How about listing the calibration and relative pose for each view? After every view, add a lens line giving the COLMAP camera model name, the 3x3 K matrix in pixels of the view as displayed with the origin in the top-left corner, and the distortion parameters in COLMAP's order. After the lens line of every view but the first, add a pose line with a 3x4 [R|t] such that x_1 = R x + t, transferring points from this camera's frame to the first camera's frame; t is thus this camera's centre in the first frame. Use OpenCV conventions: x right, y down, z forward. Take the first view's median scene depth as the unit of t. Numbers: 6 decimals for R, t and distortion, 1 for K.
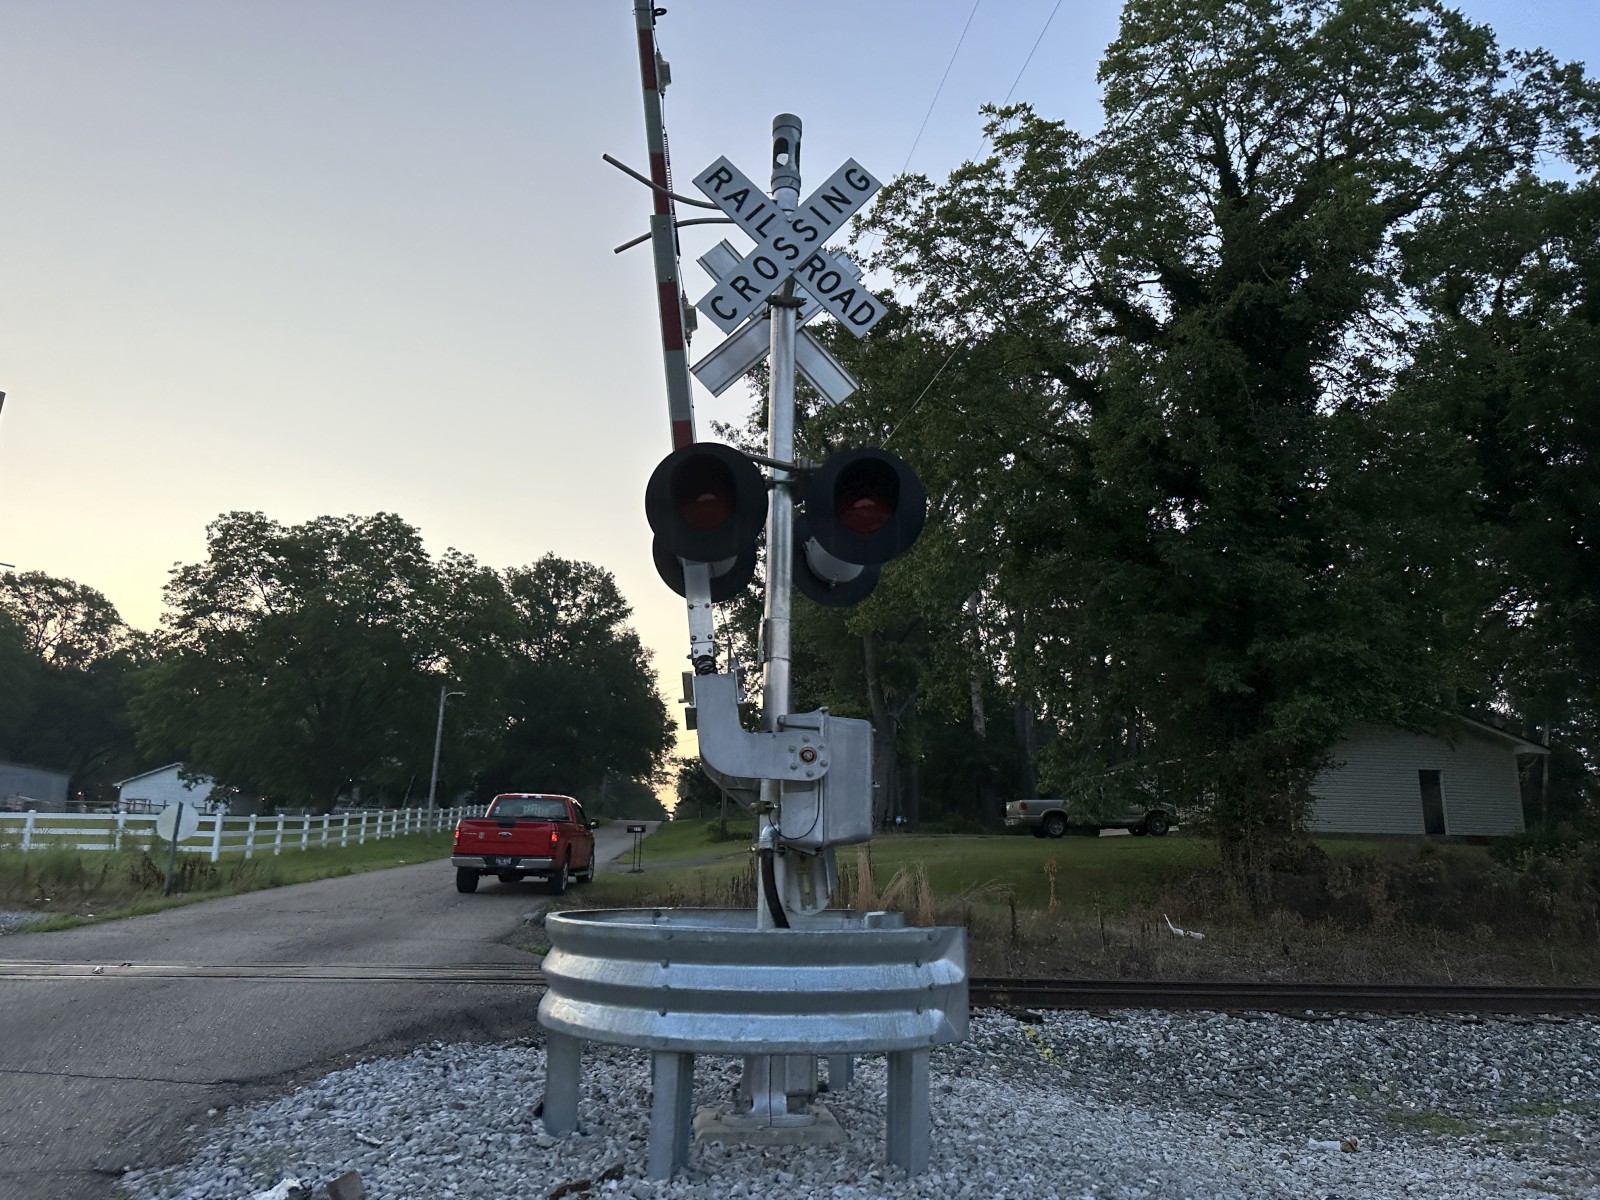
lens RADIAL K [[1121.0, 0, 817.1], [0, 1121.0, 611.8], [0, 0, 1]] dist [0.006111, -0.012097]
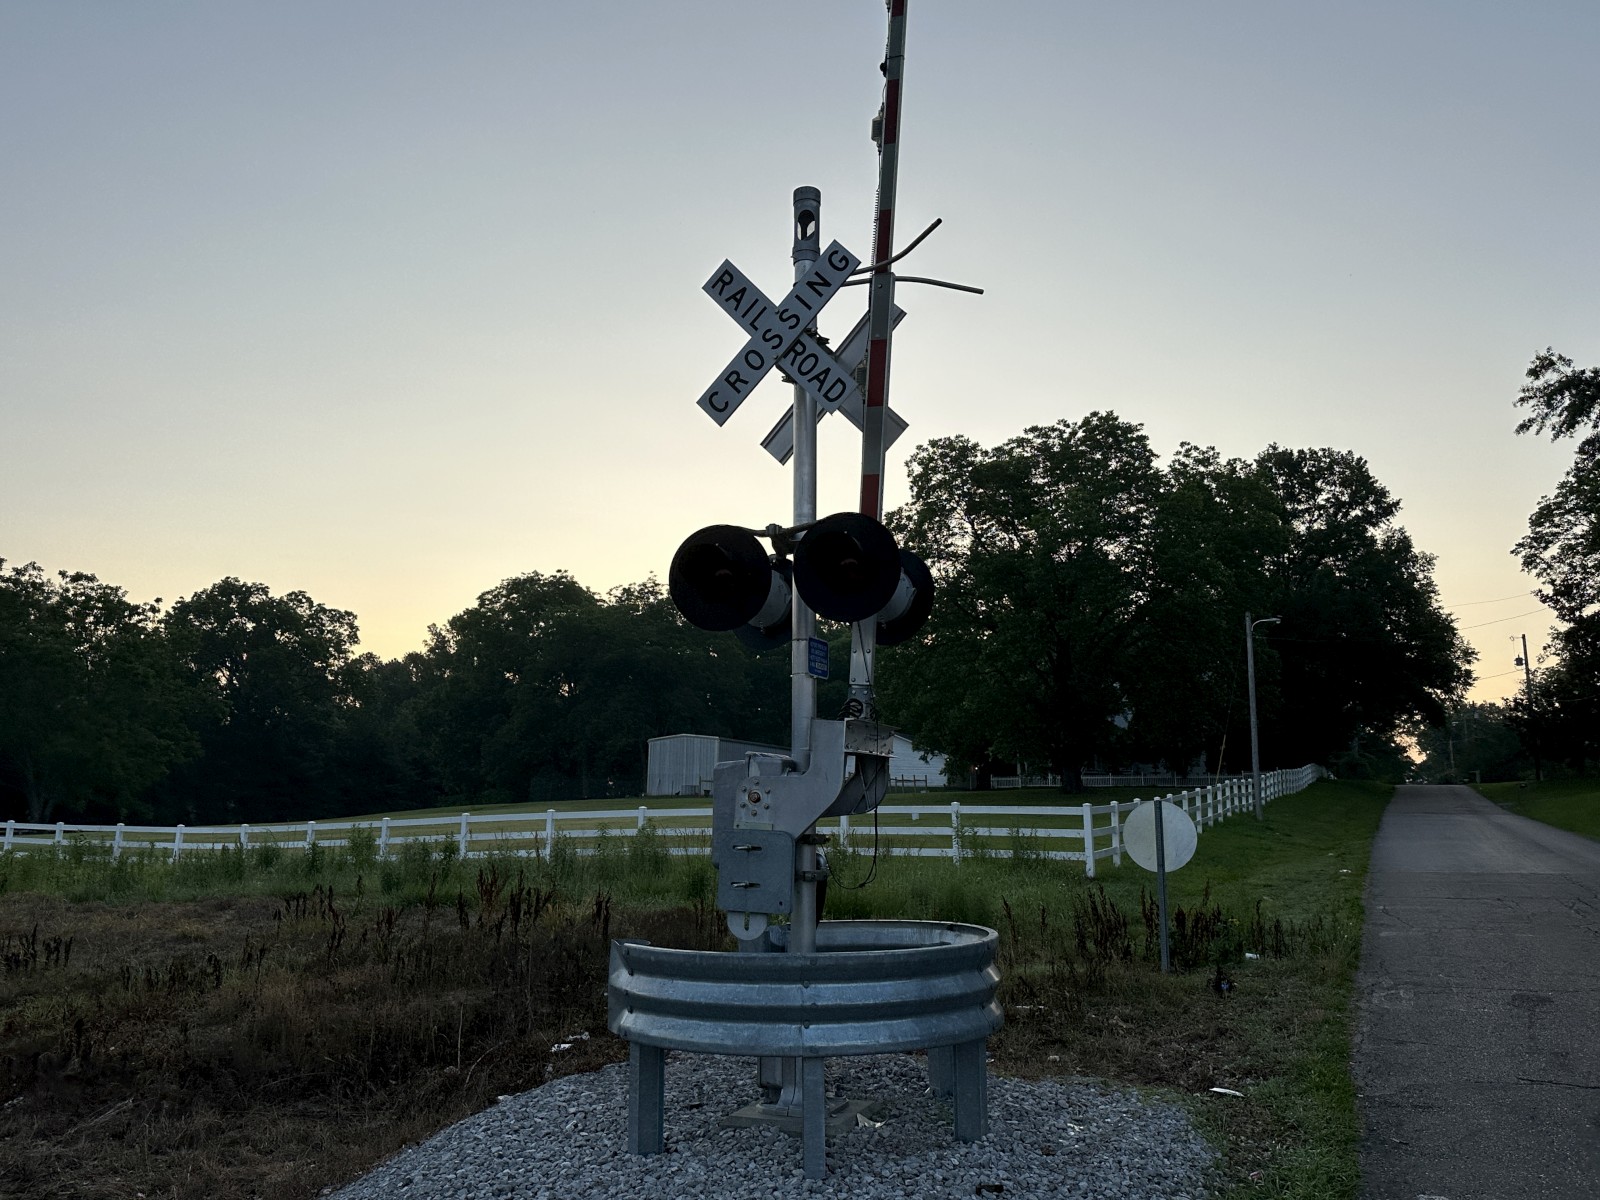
lens RADIAL K [[1217.1, 0, 779.4], [0, 1217.1, 598.6], [0, 0, 1]] dist [0.141469, -0.012171]
pose [[0.840858, -0.105020, -0.530969, -0.342012], [0.124361, 0.992237, 0.000689, 0.042402], [0.526775, -0.066611, 0.847391, 0.343931]]
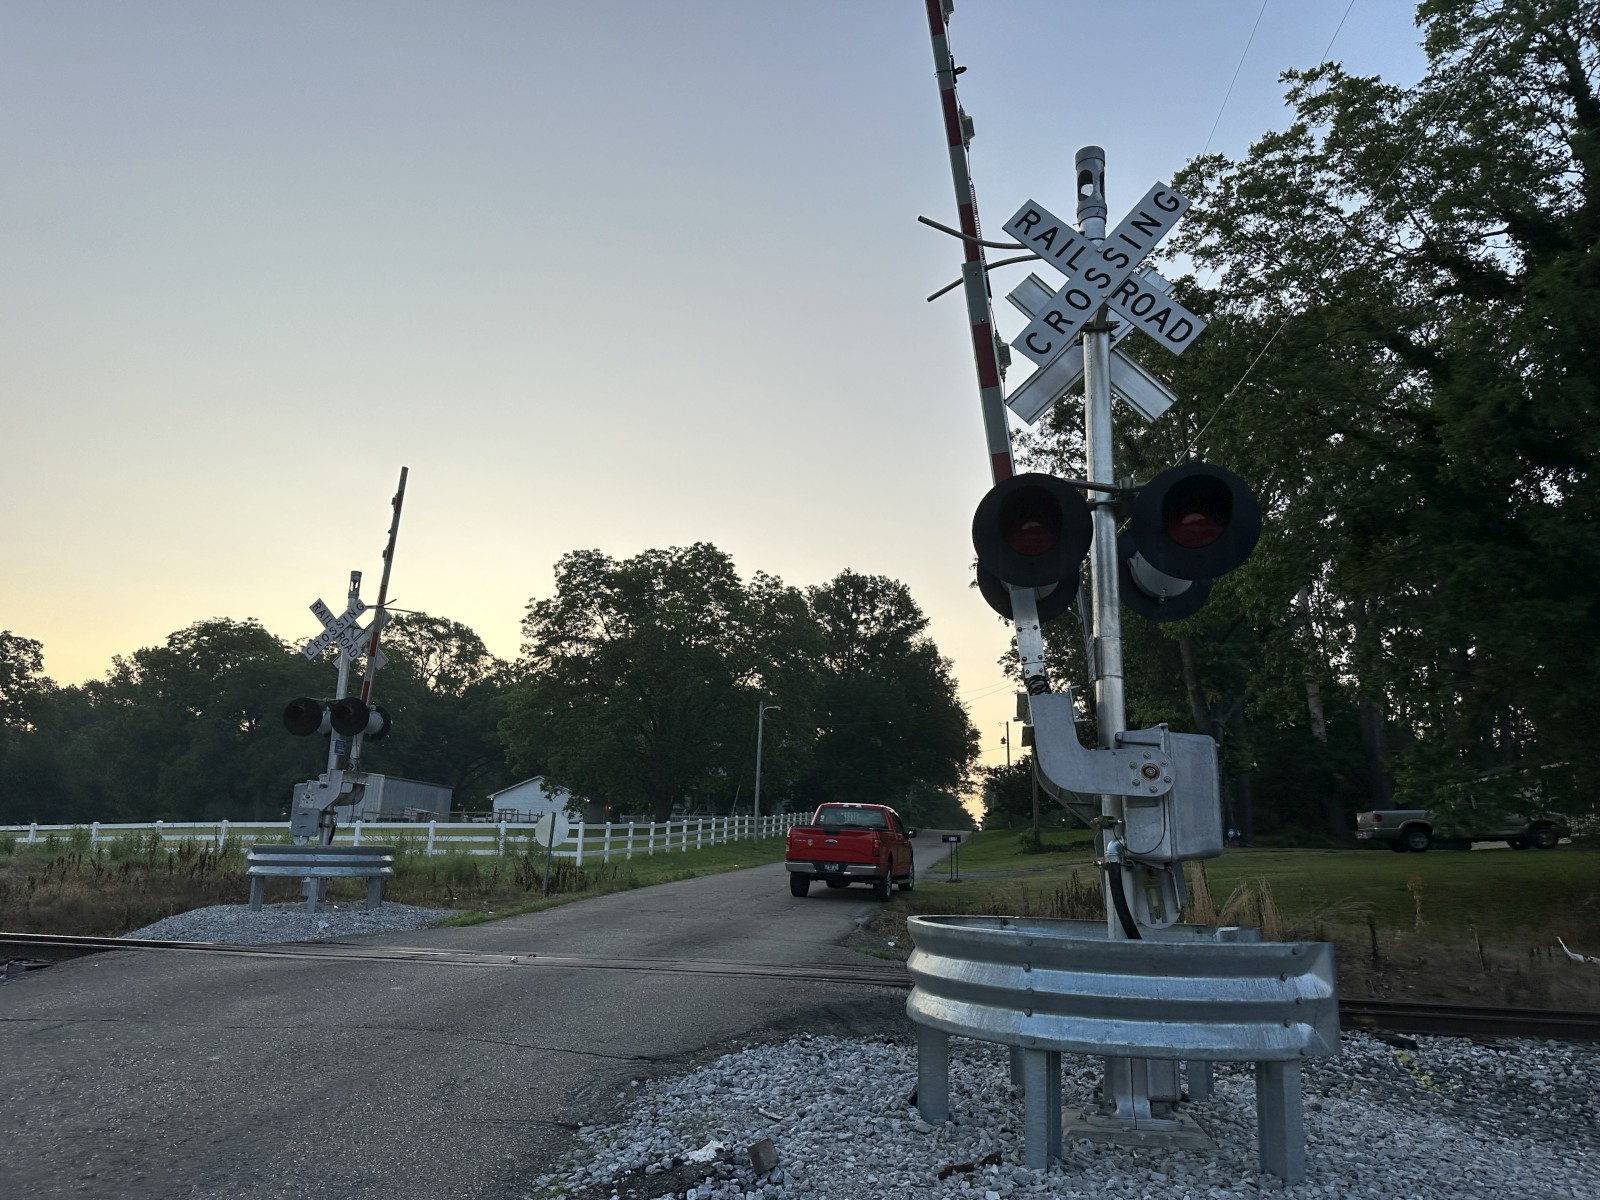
lens RADIAL K [[1121.0, 0, 796.8], [0, 1121.0, 606.4], [0, 0, 1]] dist [0.006111, -0.012097]
pose [[0.958747, -0.053617, -0.279158, -0.004830], [0.050255, 0.998552, -0.019194, -0.003859], [0.279783, 0.004373, 0.960053, -0.015902]]
